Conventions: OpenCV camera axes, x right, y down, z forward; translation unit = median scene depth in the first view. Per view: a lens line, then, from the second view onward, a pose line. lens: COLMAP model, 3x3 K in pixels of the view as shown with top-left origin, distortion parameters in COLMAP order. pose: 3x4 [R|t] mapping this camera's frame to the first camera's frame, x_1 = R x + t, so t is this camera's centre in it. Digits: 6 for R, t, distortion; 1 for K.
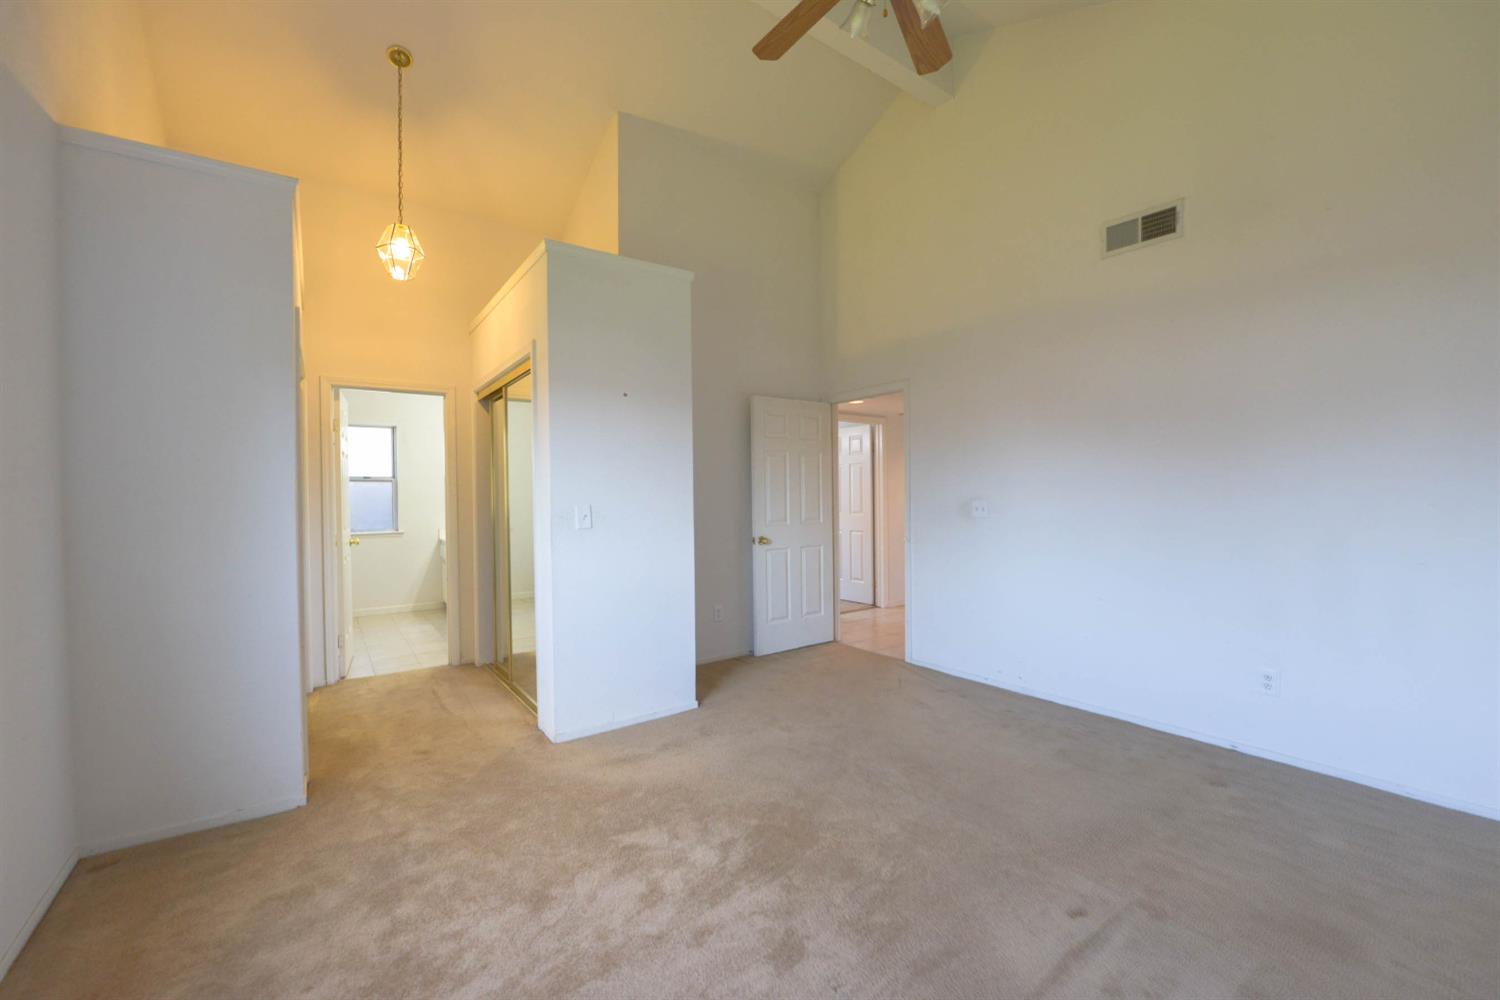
lens RADIAL K [[637.6, 0, 775.2], [0, 637.6, 506.8], [0, 0, 1]] dist [-0.016240, -0.002452]
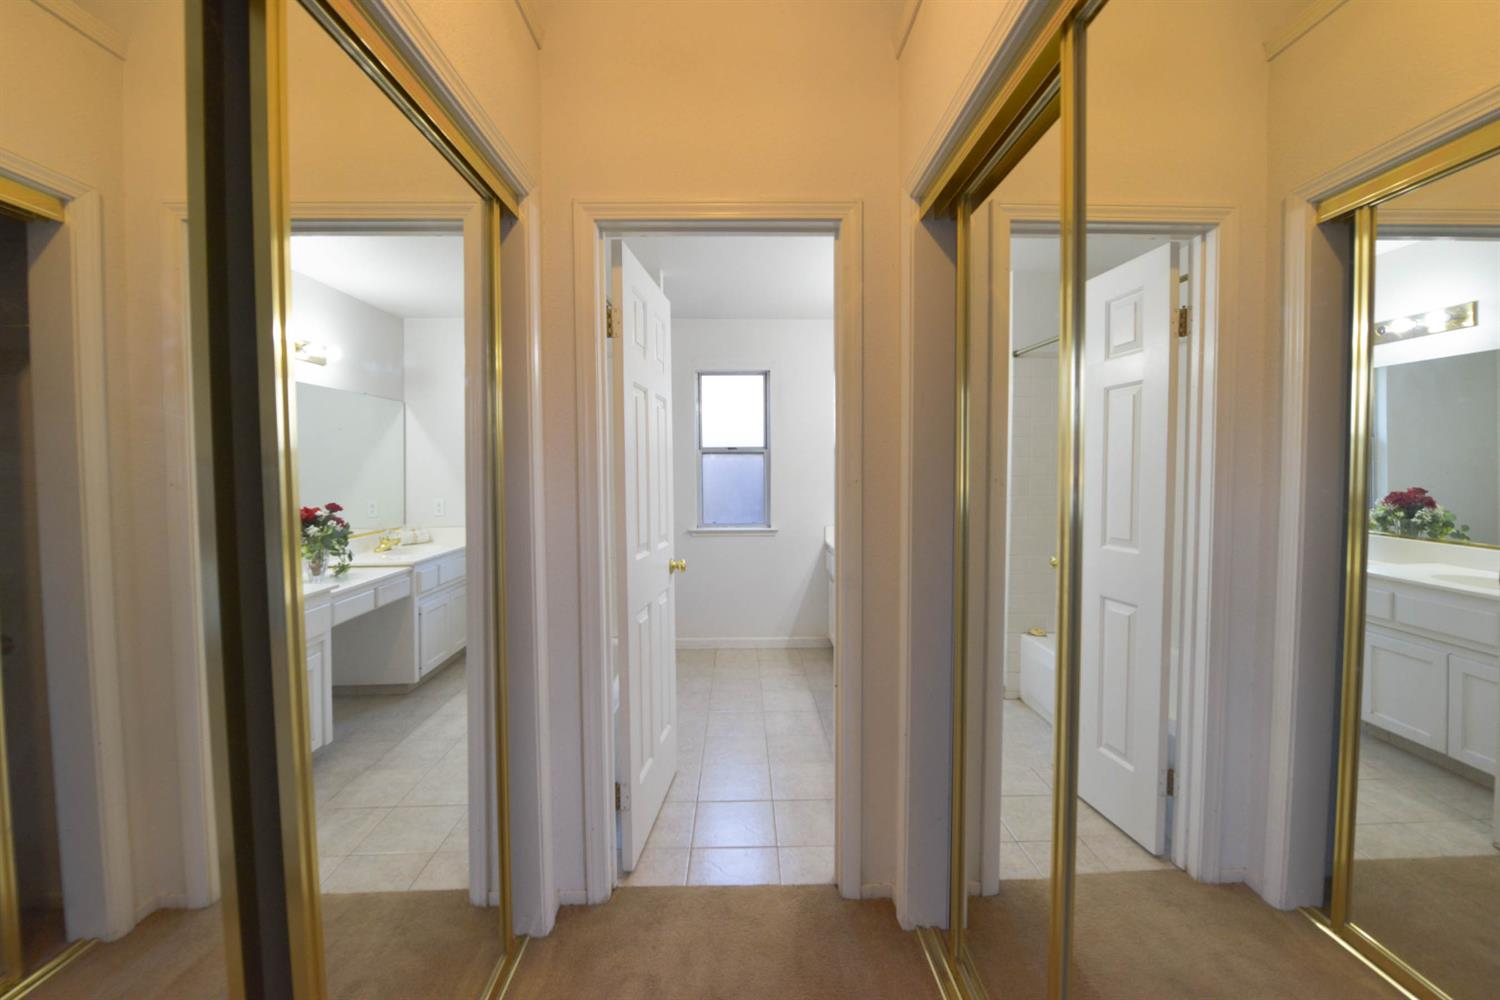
lens RADIAL K [[637.6, 0, 750.4], [0, 637.6, 498.5], [0, 0, 1]] dist [-0.016240, -0.002452]
pose [[0.819658, 0.027413, -0.572197, -0.230673], [-0.012479, 0.999472, 0.030006, -0.013060], [0.572717, -0.017454, 0.819567, 0.442685]]
